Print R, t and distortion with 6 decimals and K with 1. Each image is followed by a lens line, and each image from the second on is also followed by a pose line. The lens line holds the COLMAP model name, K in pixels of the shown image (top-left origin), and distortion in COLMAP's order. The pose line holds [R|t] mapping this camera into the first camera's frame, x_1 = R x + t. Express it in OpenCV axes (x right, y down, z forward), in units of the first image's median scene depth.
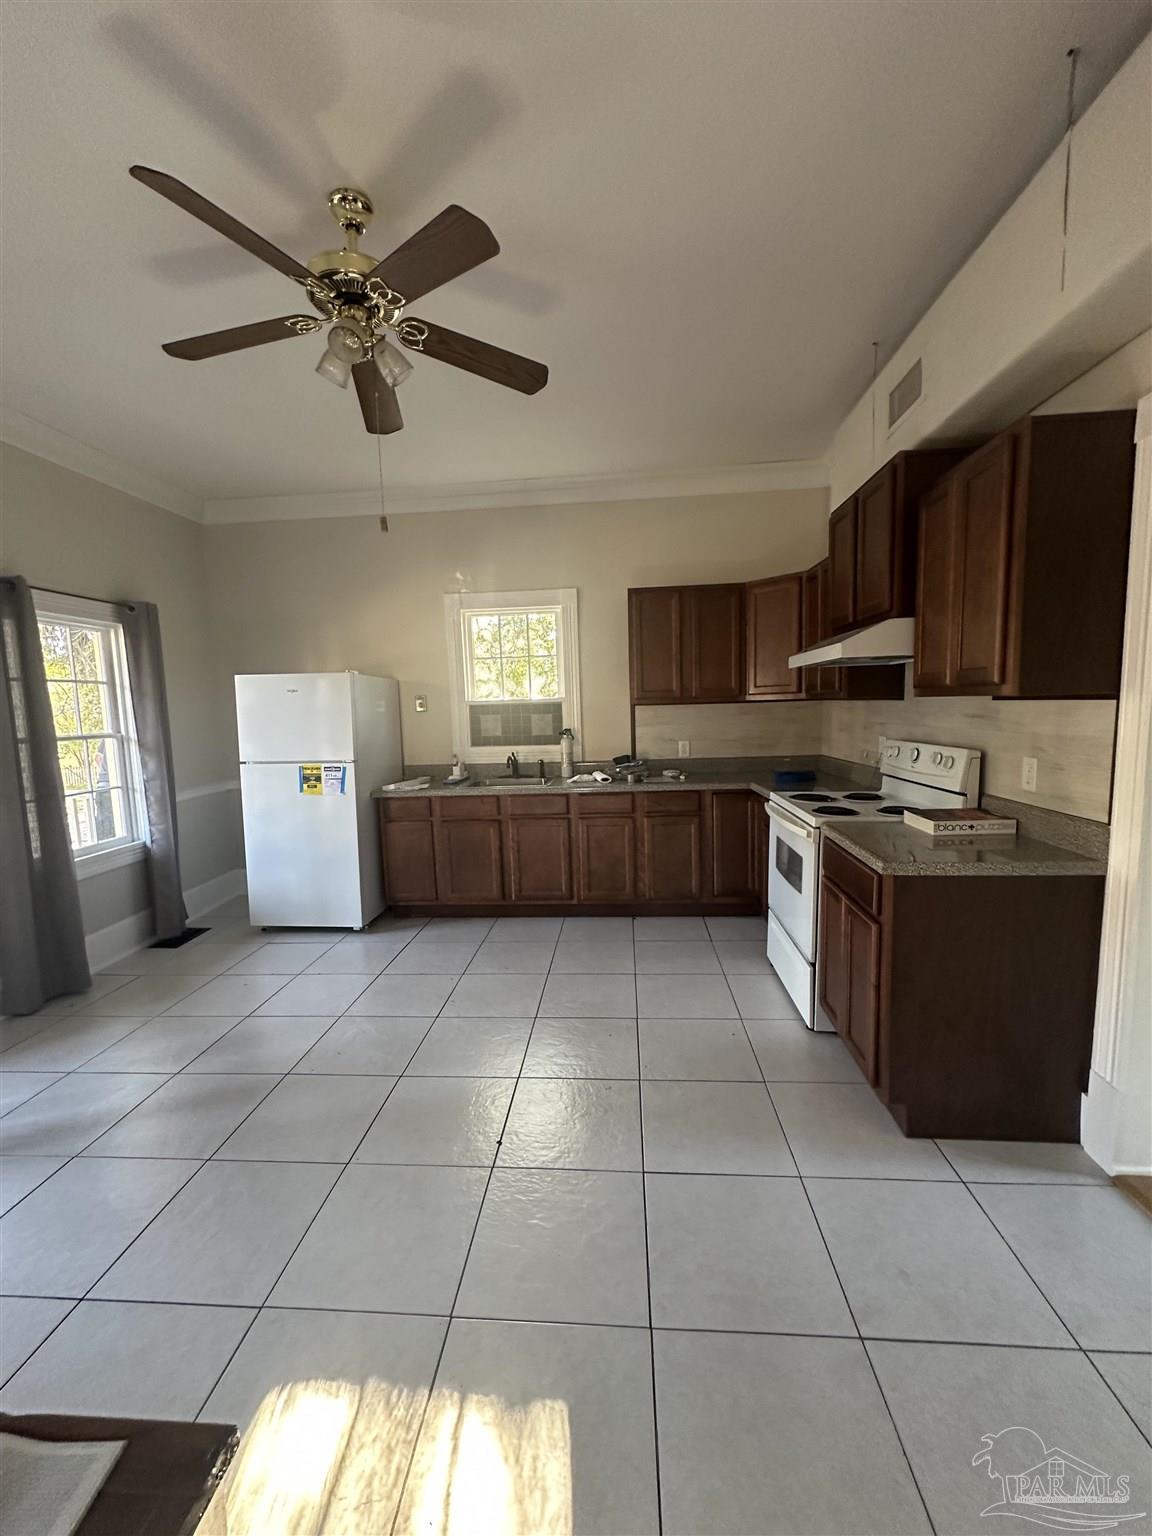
lens RADIAL K [[608.5, 0, 576.9], [0, 608.5, 766.6], [0, 0, 1]] dist [-0.003969, -0.000091]
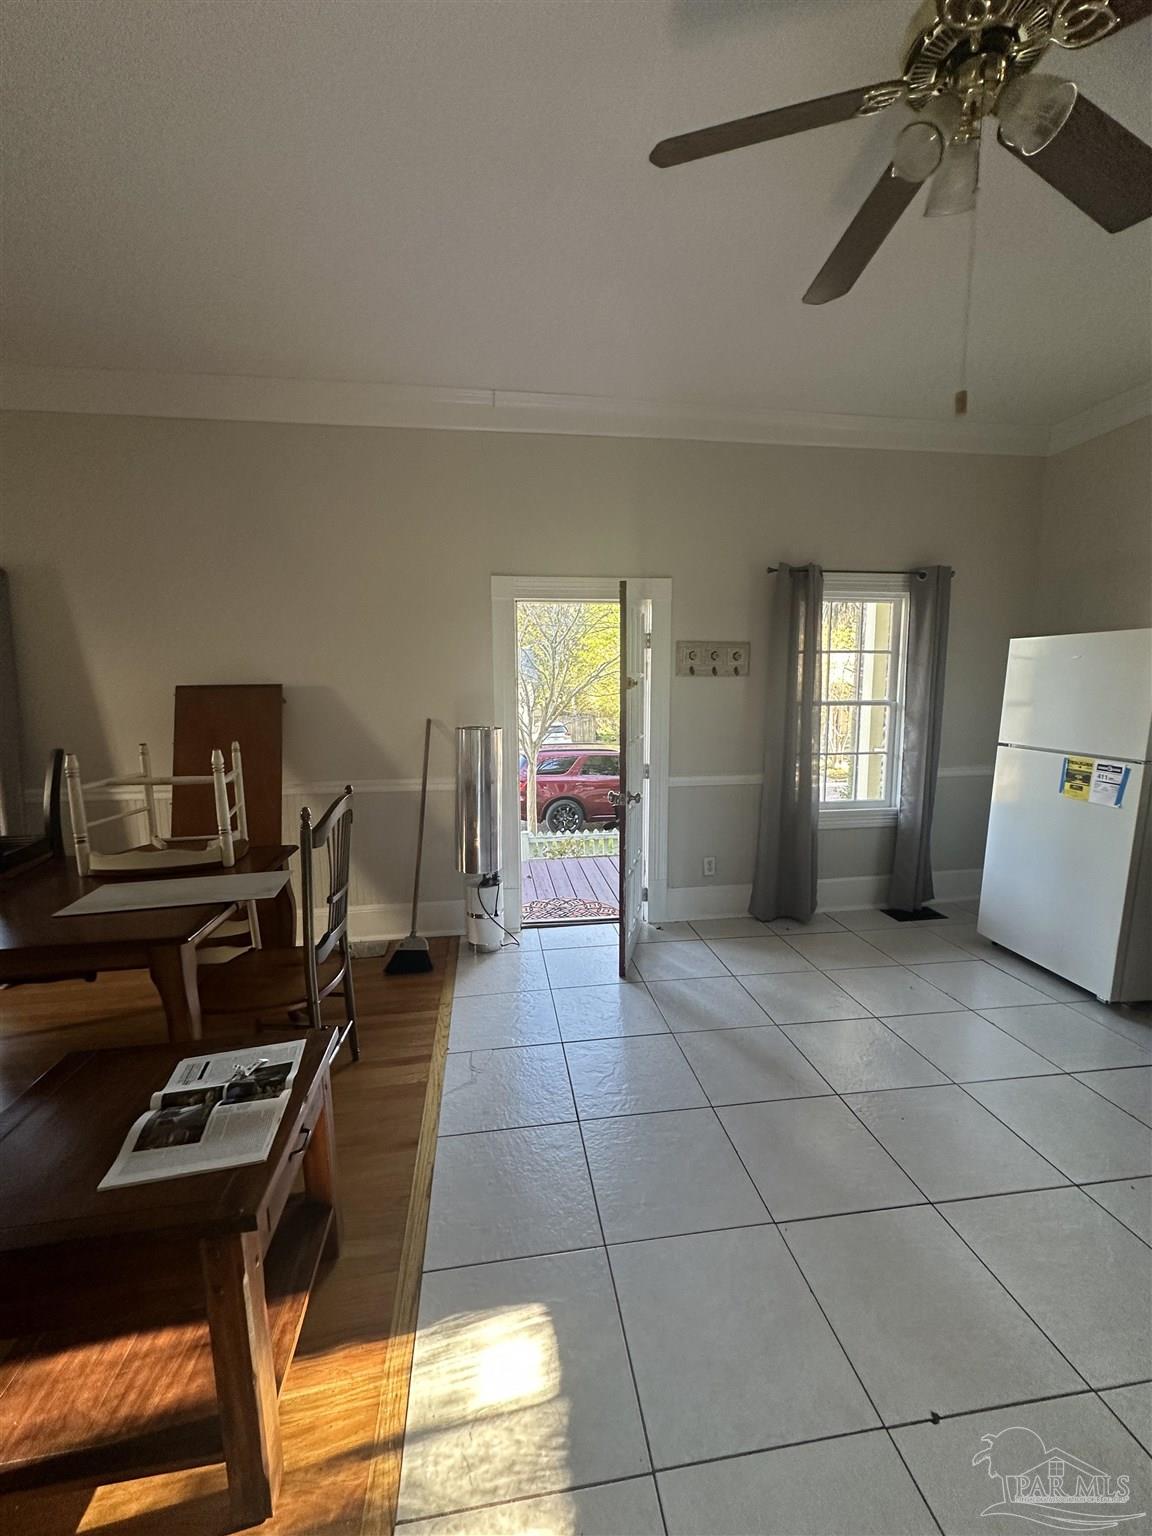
lens RADIAL K [[608.5, 0, 576.2], [0, 608.5, 770.0], [0, 0, 1]] dist [-0.003969, -0.000091]
pose [[0.212929, 0.161377, -0.963649, 0.141401], [-0.098928, 0.984758, 0.143053, -0.033889], [0.972046, 0.064872, 0.225649, 0.248642]]
